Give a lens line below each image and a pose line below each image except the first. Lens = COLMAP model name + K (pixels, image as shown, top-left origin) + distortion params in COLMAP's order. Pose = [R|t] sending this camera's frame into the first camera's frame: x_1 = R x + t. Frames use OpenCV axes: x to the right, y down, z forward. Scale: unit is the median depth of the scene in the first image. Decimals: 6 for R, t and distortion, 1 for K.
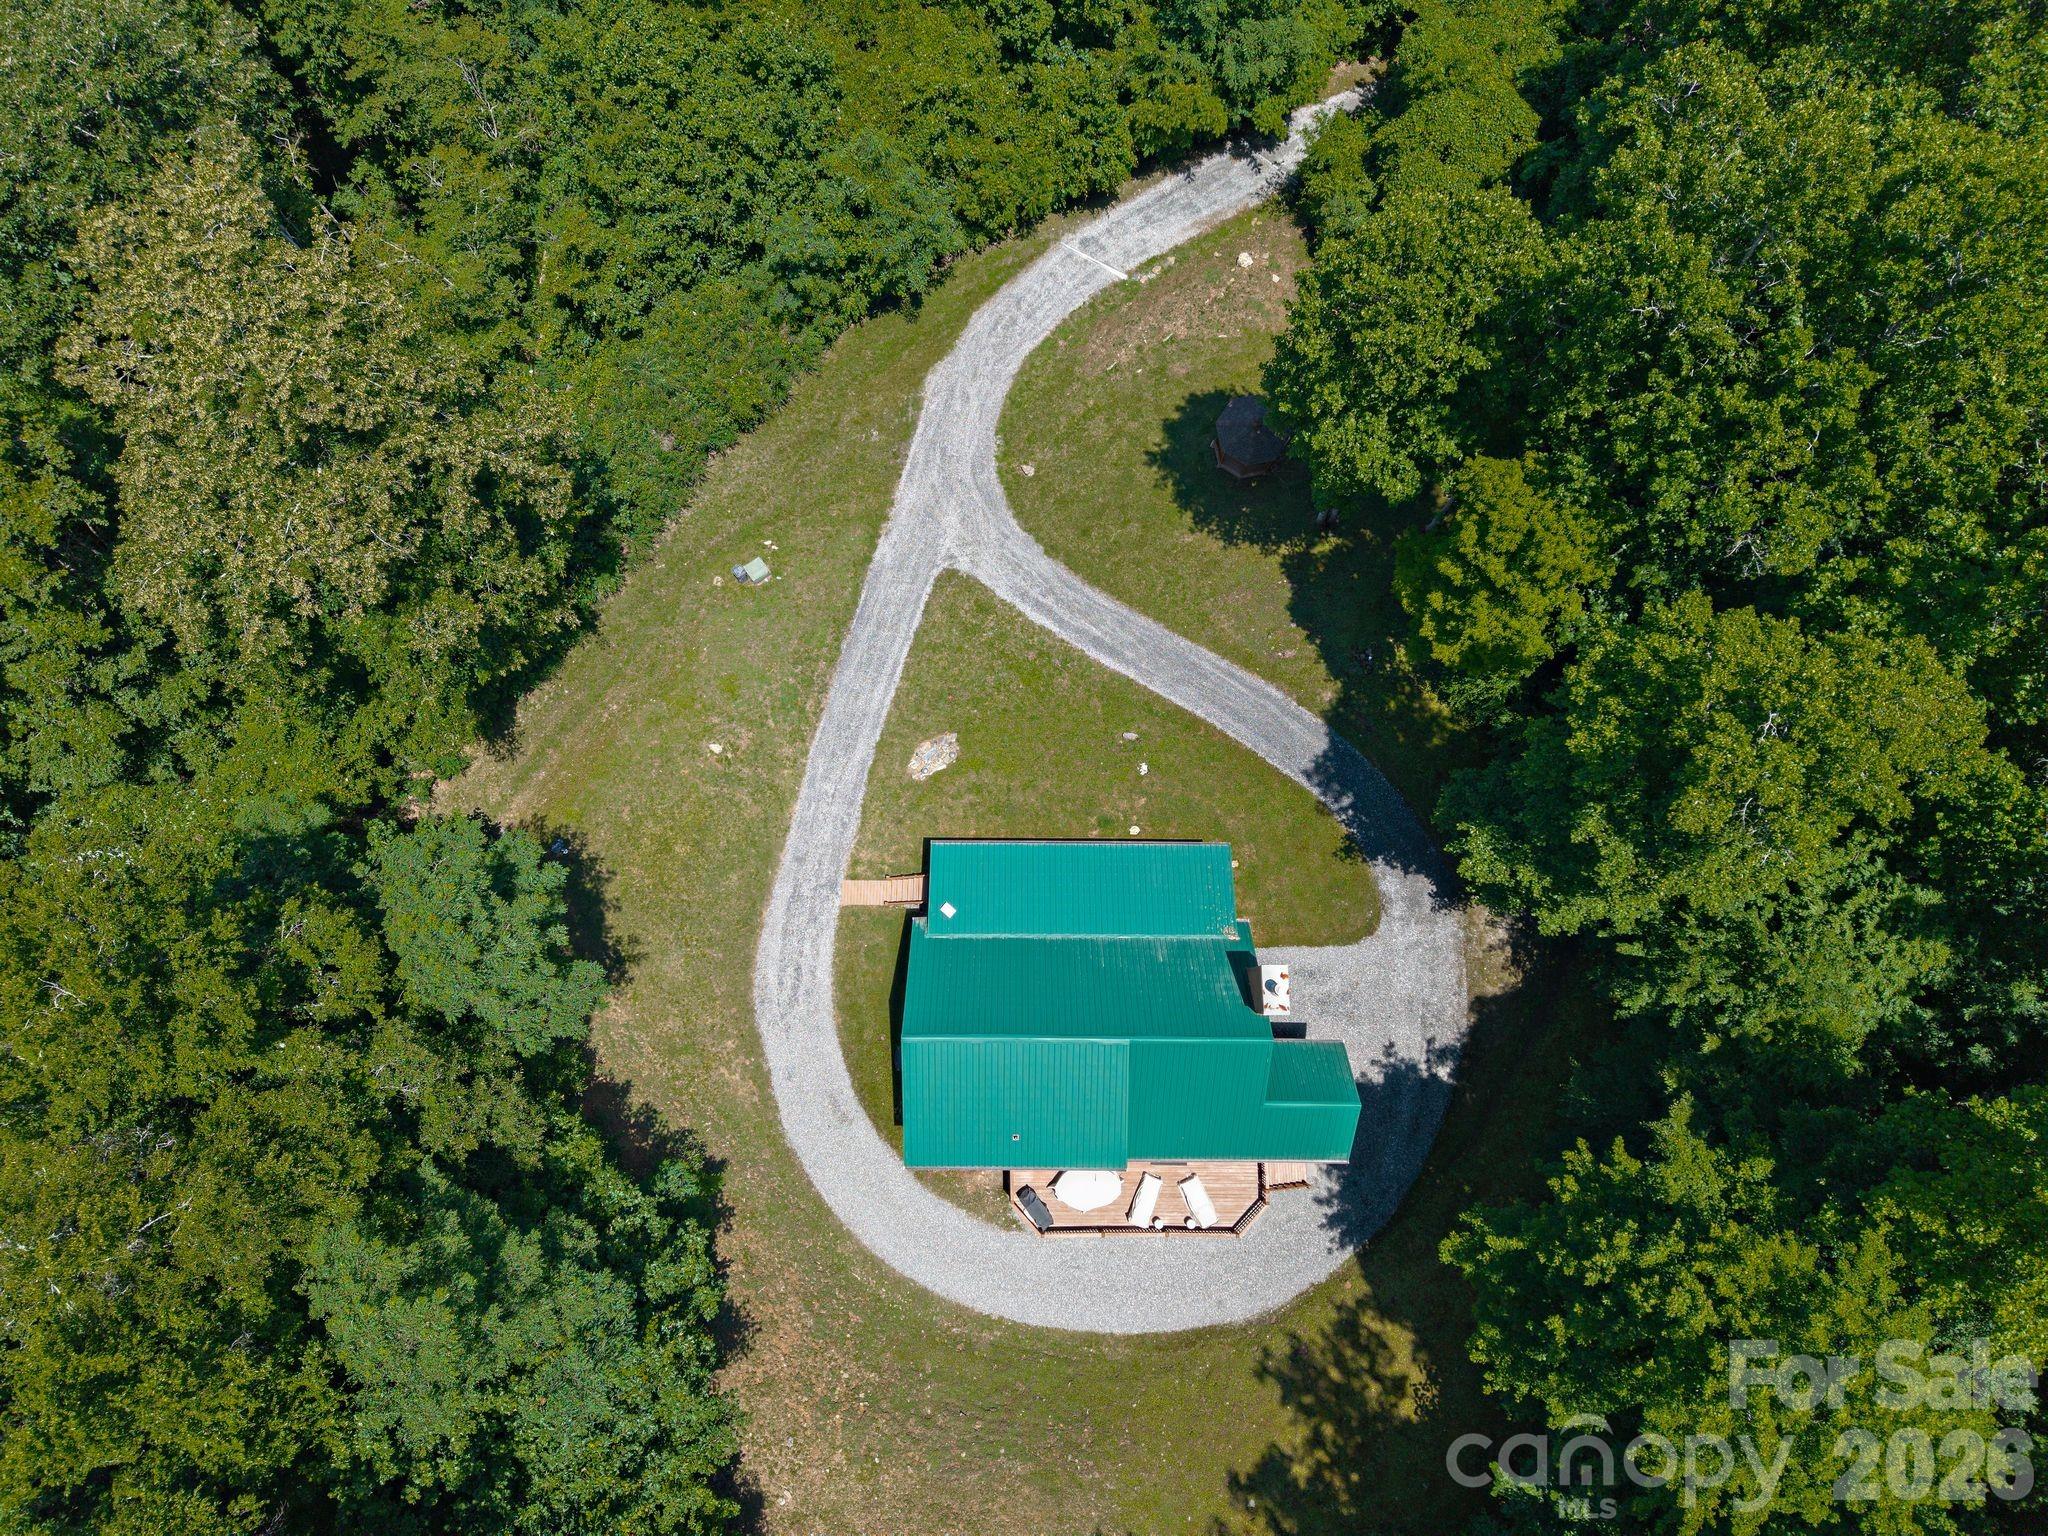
lens RADIAL K [[1351.2, 0, 1024.0], [0, 1351.2, 768.0], [0, 0, 1]] dist [0.014215, -0.002962]
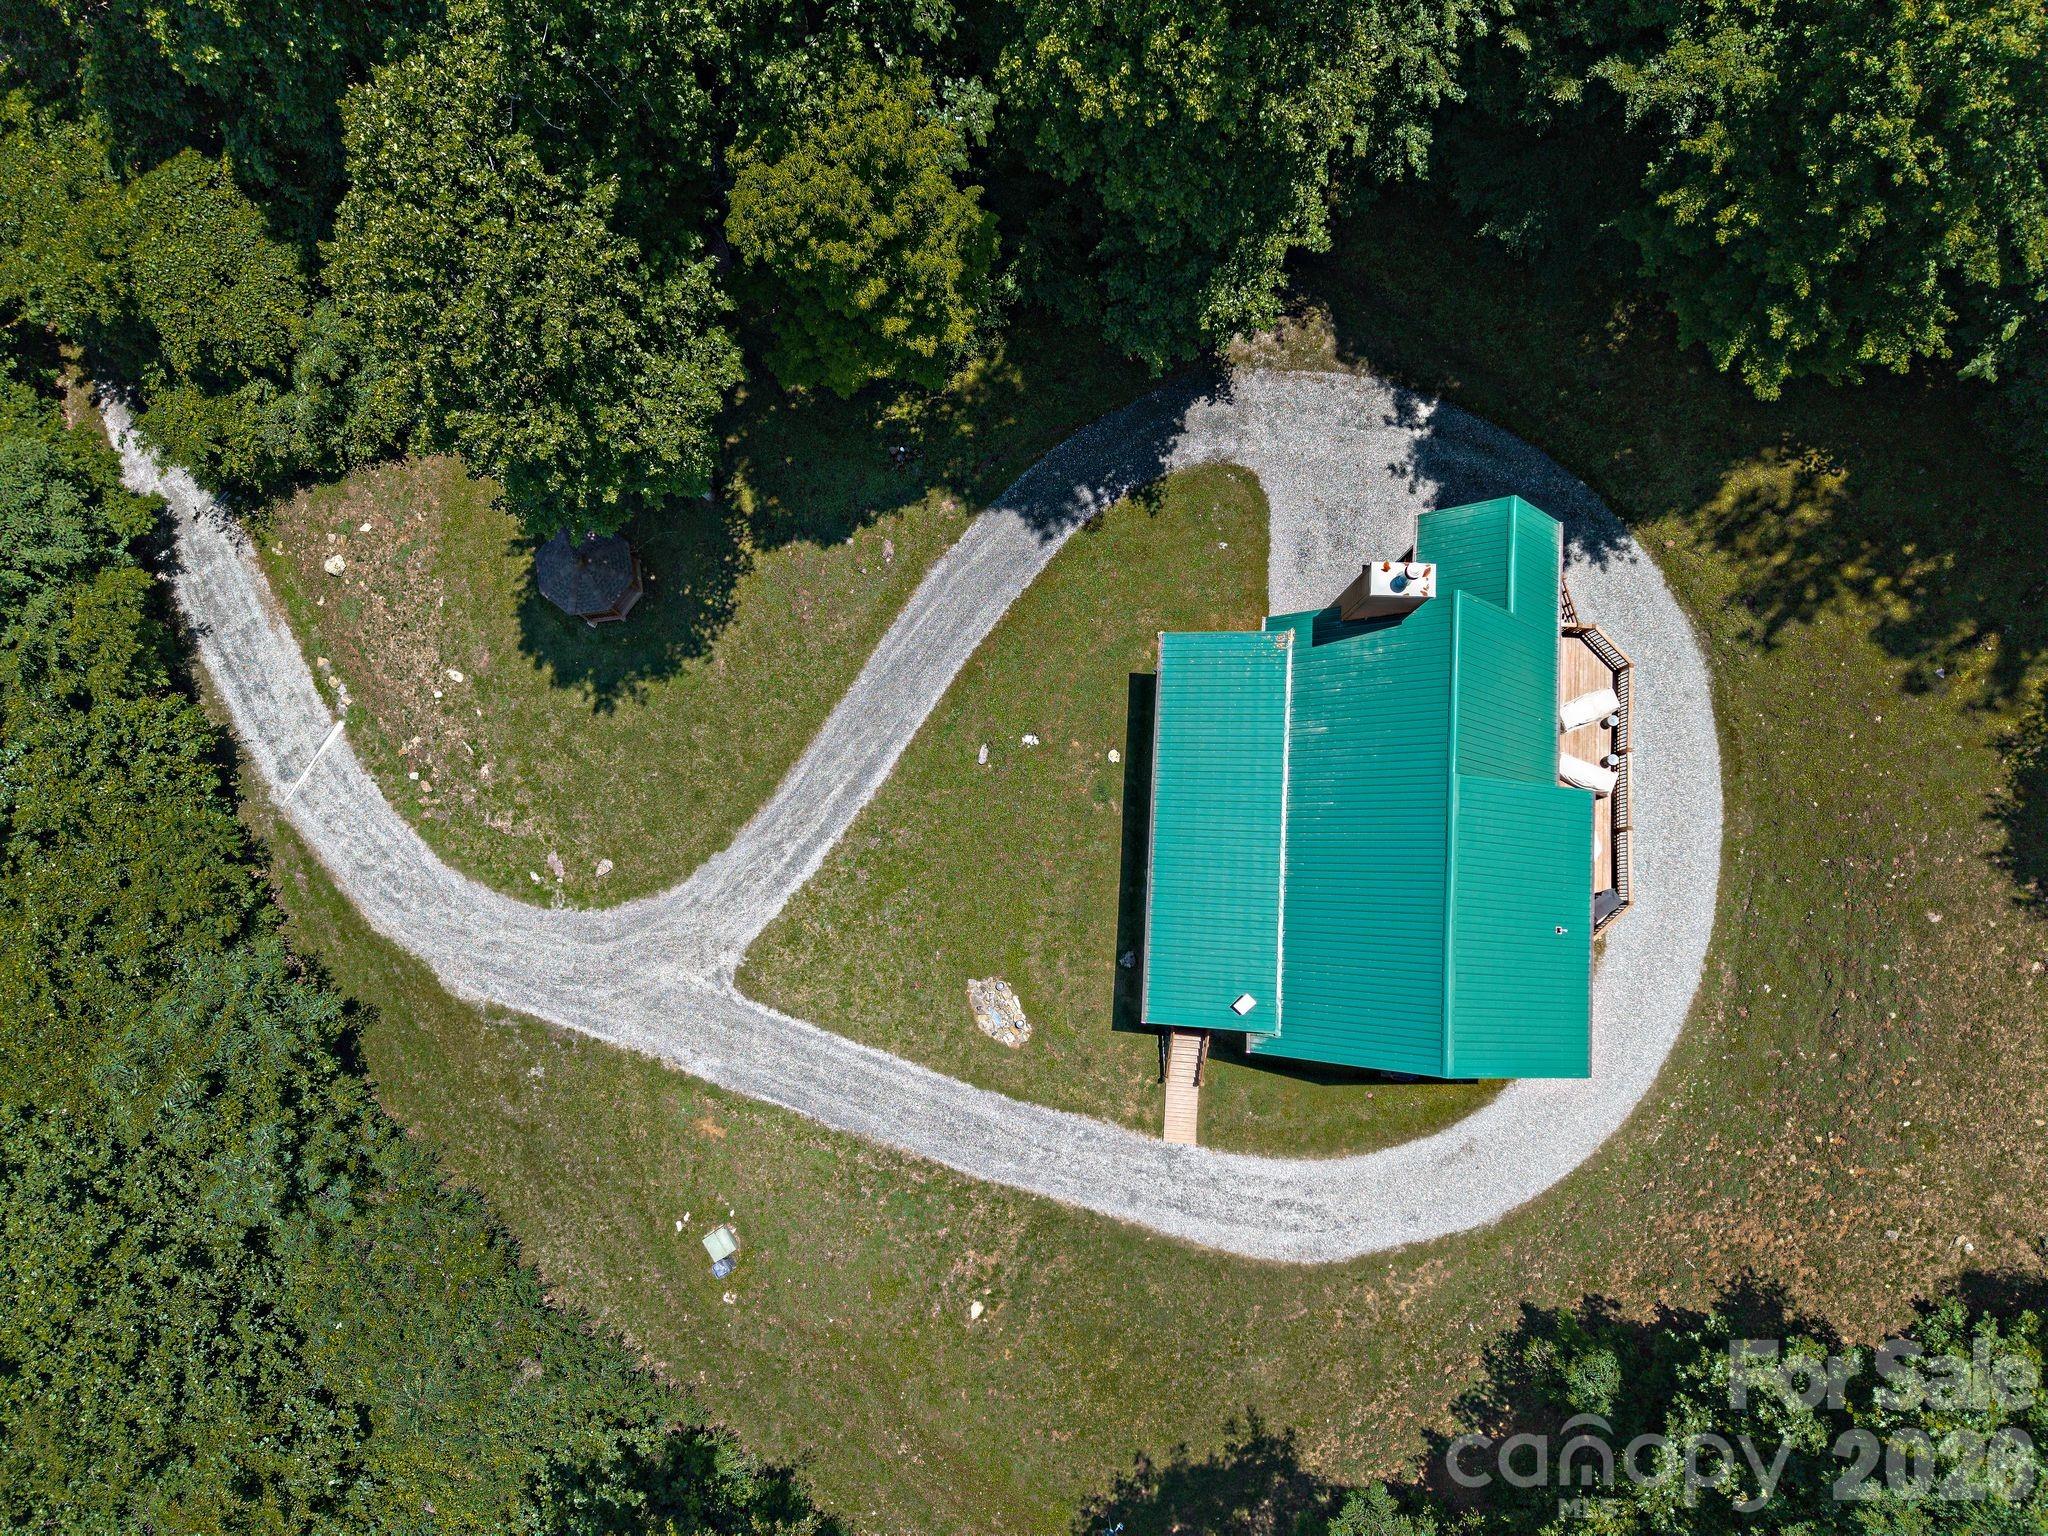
lens RADIAL K [[1363.0, 0, 1024.0], [0, 1363.0, 768.0], [0, 0, 1]] dist [0.003545, -0.000599]
pose [[0.054460, -0.992787, 0.106806, -0.010730], [0.983171, 0.071995, 0.167900, -0.130435], [-0.174379, 0.095865, 0.980001, 0.221169]]
